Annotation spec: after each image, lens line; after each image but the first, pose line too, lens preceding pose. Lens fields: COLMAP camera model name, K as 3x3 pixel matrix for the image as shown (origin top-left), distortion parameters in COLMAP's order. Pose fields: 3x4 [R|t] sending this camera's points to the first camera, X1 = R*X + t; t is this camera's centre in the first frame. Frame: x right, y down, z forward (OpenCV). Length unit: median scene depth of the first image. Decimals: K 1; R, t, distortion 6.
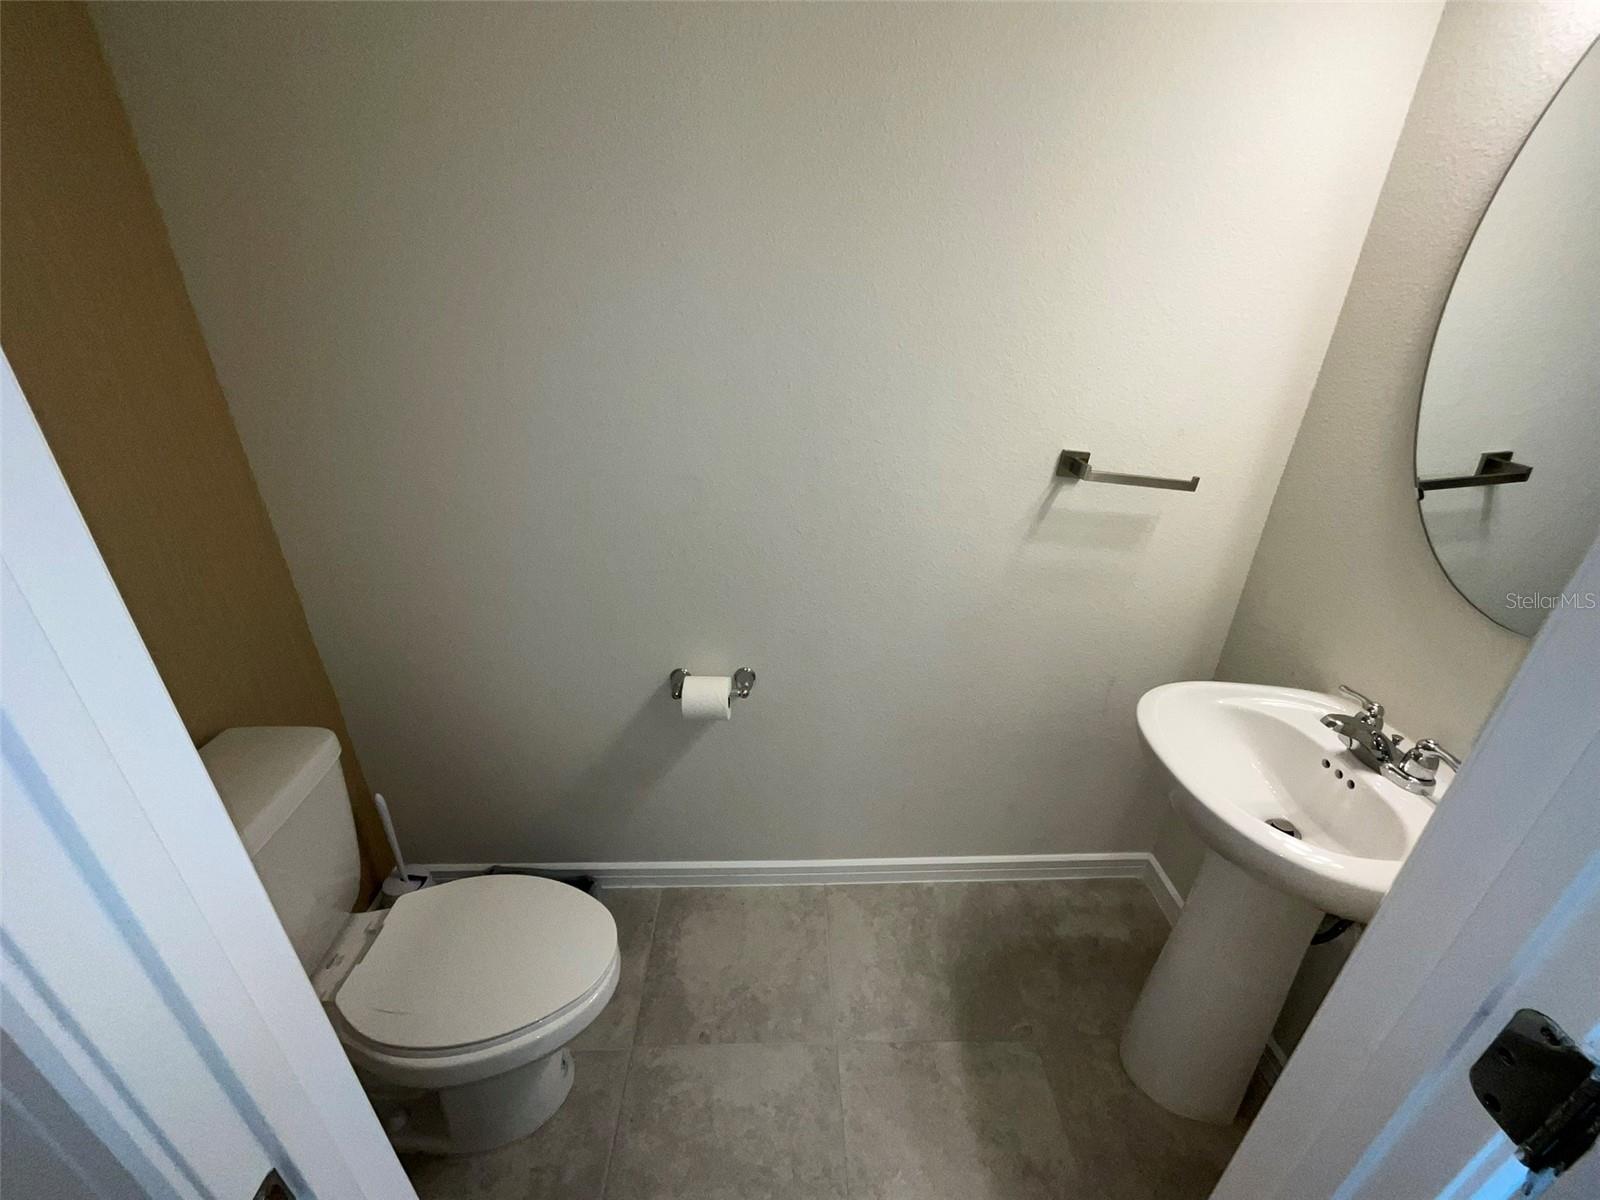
lens RADIAL K [[656.2, 0, 791.6], [0, 656.2, 607.1], [0, 0, 1]] dist [-0.003111, 0.000112]
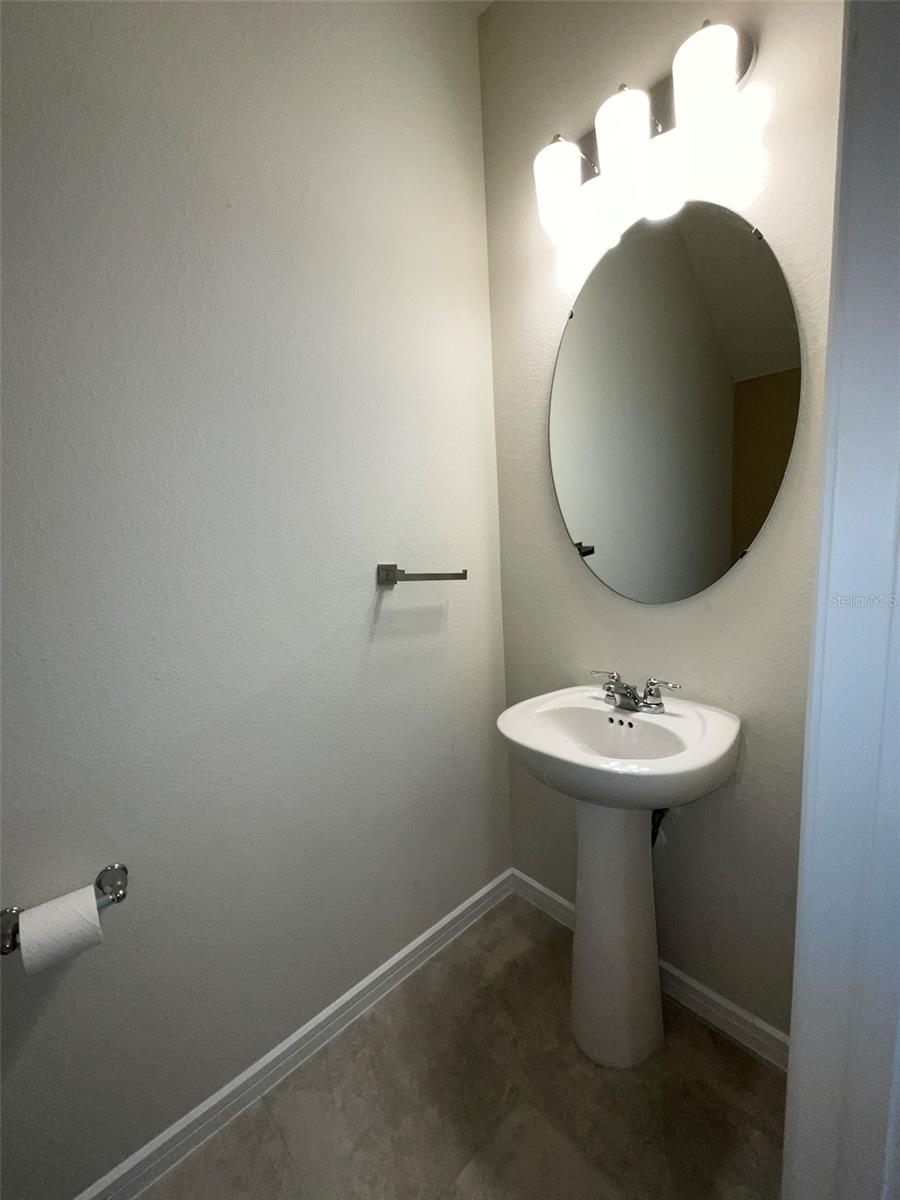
lens RADIAL K [[492.2, 0, 448.3], [0, 492.2, 600.6], [0, 0, 1]] dist [-0.003111, 0.000112]
pose [[0.753239, -0.140696, 0.642523, -0.103495], [0.347587, 0.914460, -0.207237, 0.065719], [-0.558404, 0.379431, 0.737710, 0.193730]]
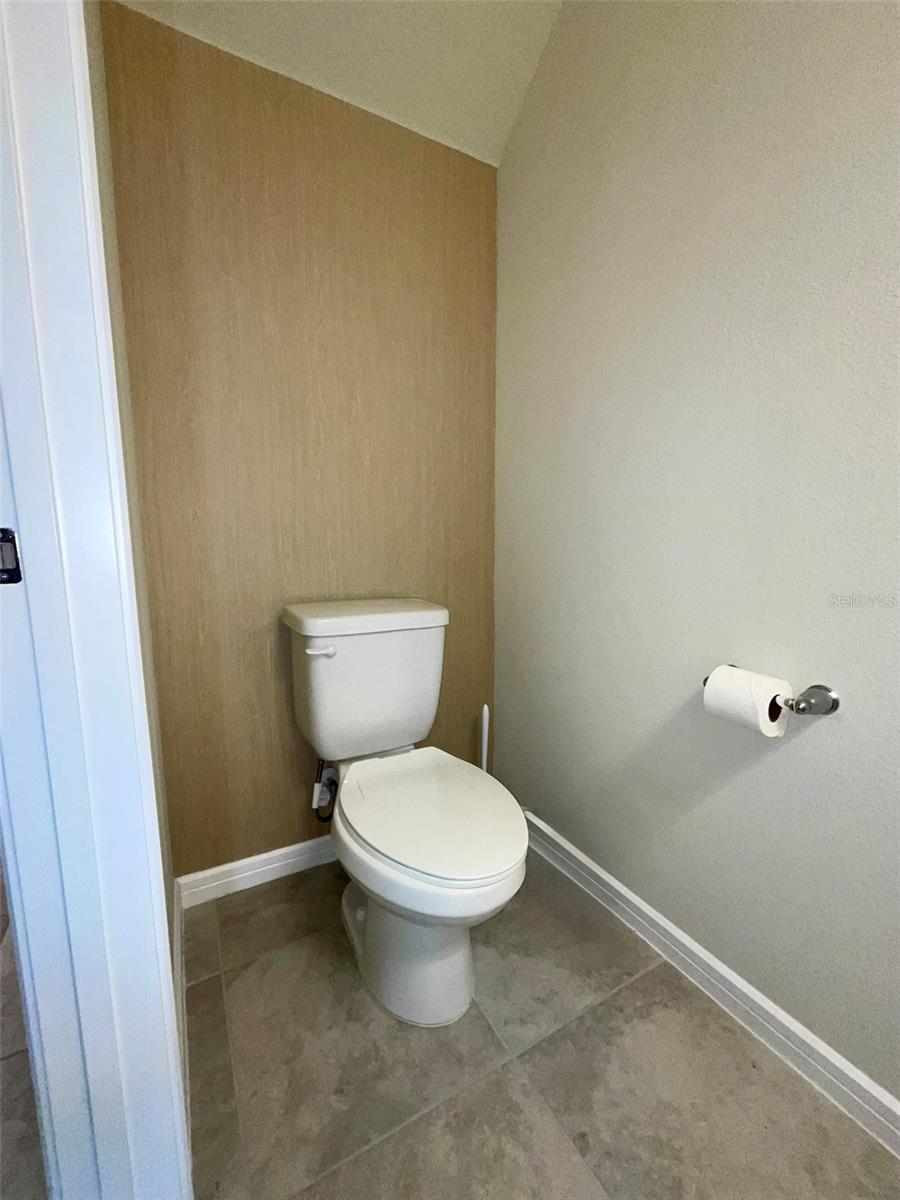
lens RADIAL K [[492.2, 0, 446.4], [0, 492.2, 602.6], [0, 0, 1]] dist [-0.003111, 0.000112]
pose [[0.454606, 0.115081, -0.883227, 0.208237], [-0.379341, 0.922205, -0.075092, 0.211715], [0.805874, 0.369182, 0.462895, 0.419229]]
